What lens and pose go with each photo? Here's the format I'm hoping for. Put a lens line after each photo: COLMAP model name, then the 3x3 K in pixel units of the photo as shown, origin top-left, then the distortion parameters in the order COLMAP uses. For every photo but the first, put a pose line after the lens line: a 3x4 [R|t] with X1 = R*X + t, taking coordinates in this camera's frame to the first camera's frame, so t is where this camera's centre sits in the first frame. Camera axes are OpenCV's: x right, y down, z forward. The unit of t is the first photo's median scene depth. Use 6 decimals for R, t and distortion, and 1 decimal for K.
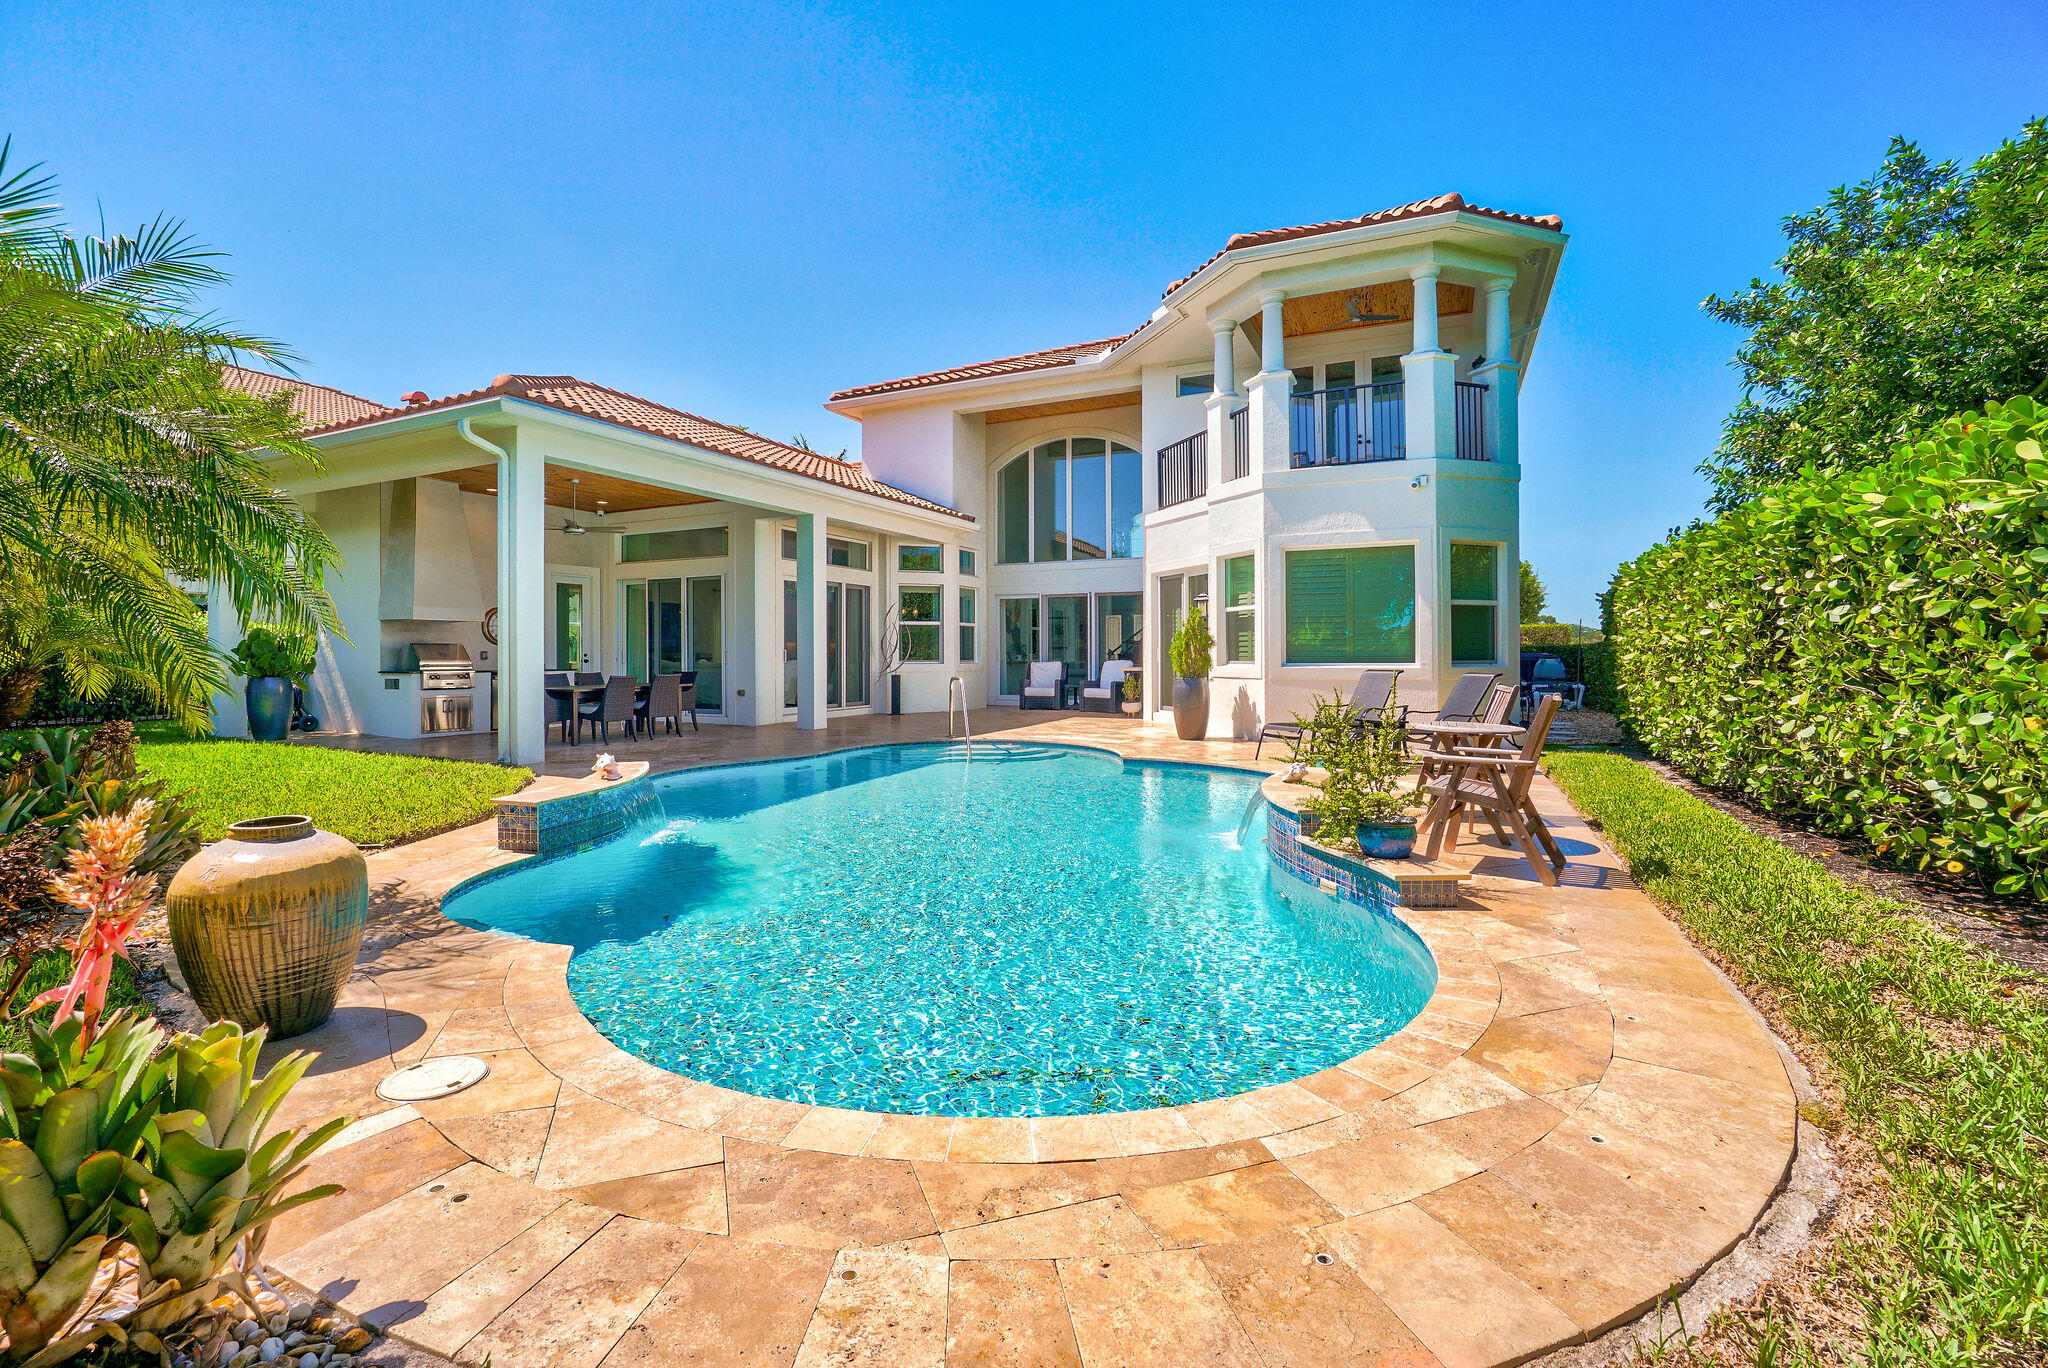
lens RADIAL K [[896.9, 0, 1024.0], [0, 896.9, 684.0], [0, 0, 1]] dist [-0.061582, -0.000019]
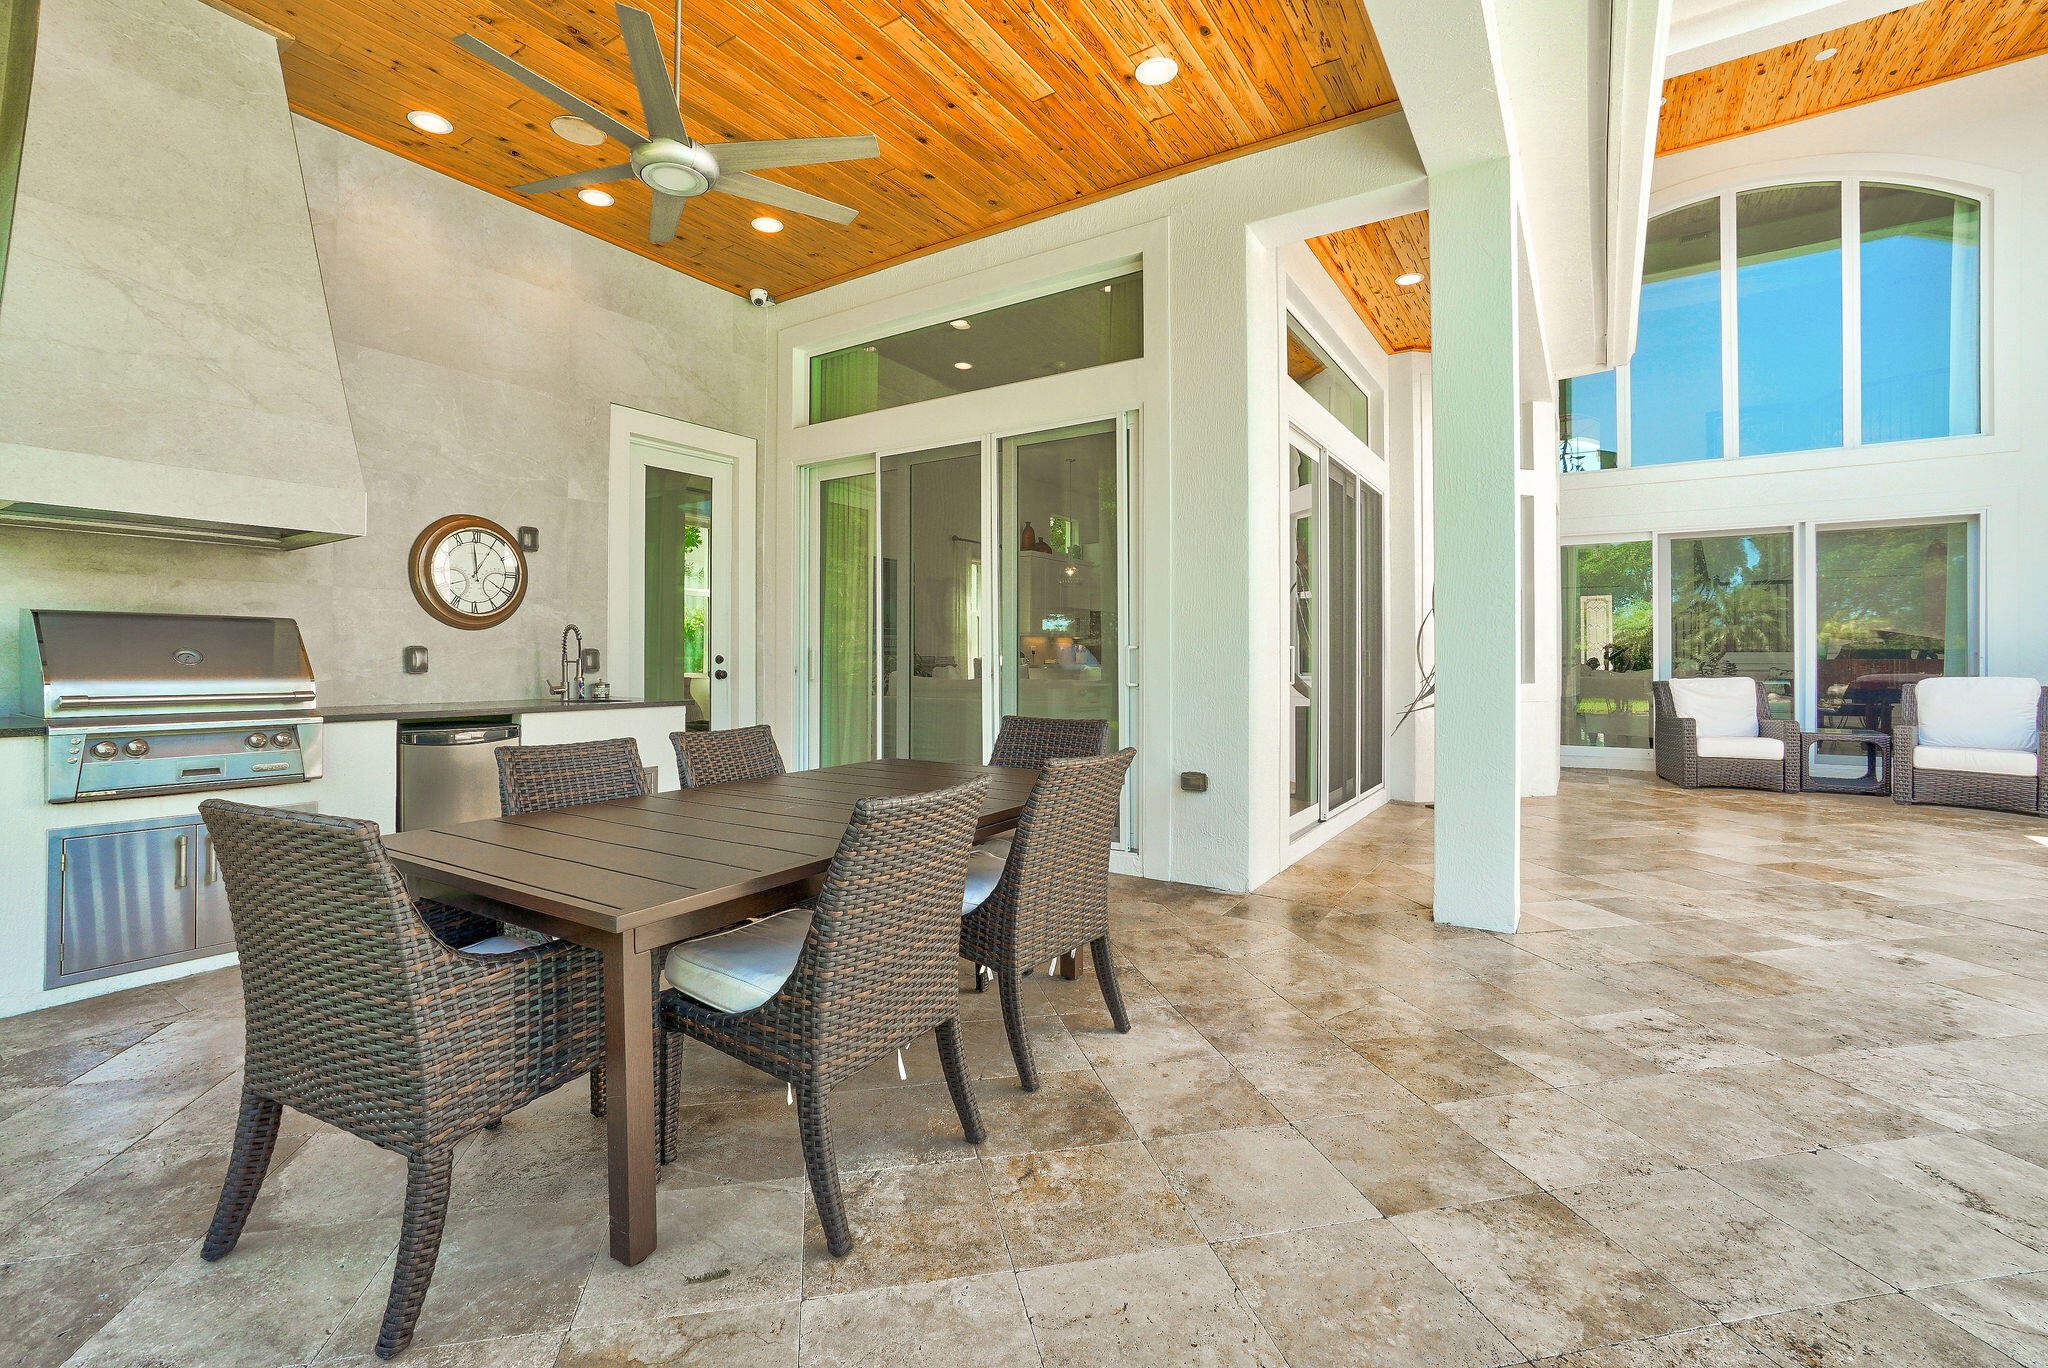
lens RADIAL K [[896.9, 0, 1024.0], [0, 896.9, 684.0], [0, 0, 1]] dist [-0.061582, -0.000019]
pose [[0.992361, 0.007299, -0.123155, -0.316369], [-0.008048, 0.999952, -0.005585, -0.019810], [0.123108, 0.006533, 0.992372, 0.631871]]
